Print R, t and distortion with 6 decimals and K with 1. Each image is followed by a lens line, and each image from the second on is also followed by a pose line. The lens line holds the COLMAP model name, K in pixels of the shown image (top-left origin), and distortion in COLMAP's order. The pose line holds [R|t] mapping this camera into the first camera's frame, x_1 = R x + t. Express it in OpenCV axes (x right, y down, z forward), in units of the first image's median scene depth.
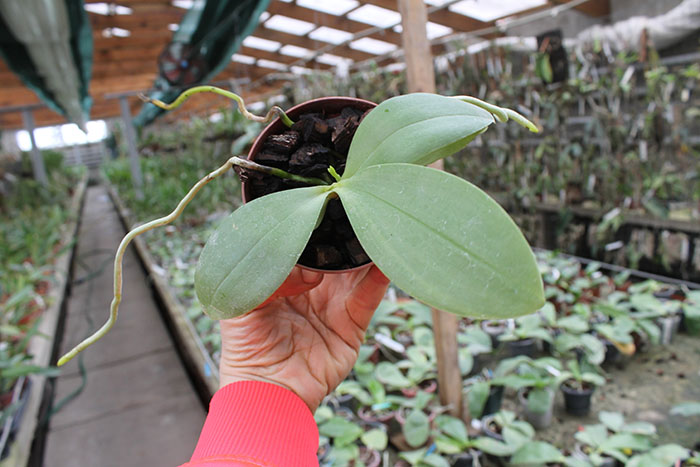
lens RADIAL K [[605.7, 0, 350.0], [0, 605.7, 233.5], [0, 0, 1]] dist [-0.162462, 0.169231]
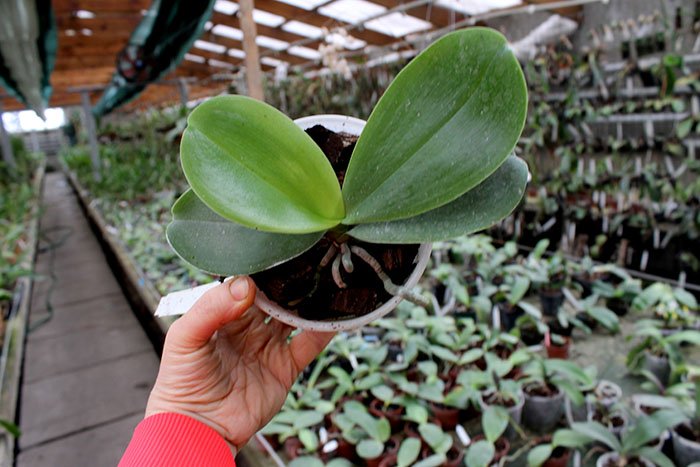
lens RADIAL K [[605.7, 0, 350.0], [0, 605.7, 233.5], [0, 0, 1]] dist [-0.162462, 0.169231]
pose [[0.997636, 0.019224, 0.065972, 0.049091], [-0.019790, 0.999773, 0.007939, 0.021206], [-0.065805, -0.009226, 0.997790, -0.141262]]
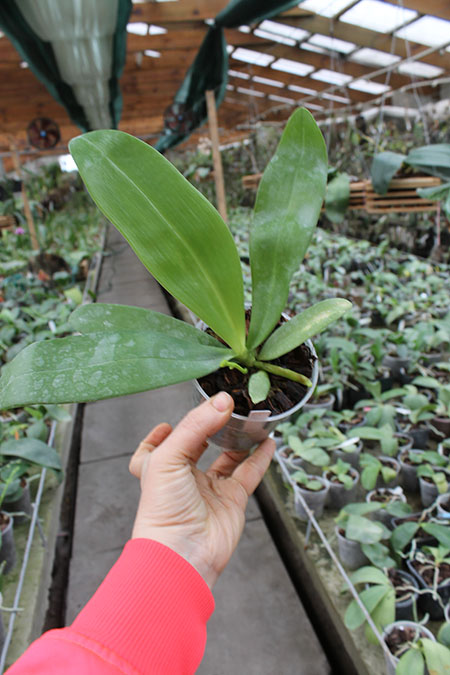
lens RADIAL K [[584.1, 0, 225.0], [0, 584.1, 337.5], [0, 0, 1]] dist [-0.162462, 0.169231]
pose [[0.973107, 0.091333, -0.211475, 0.161404], [-0.063183, 0.988658, 0.136248, 0.051462], [0.221521, -0.119223, 0.967840, -0.381936]]
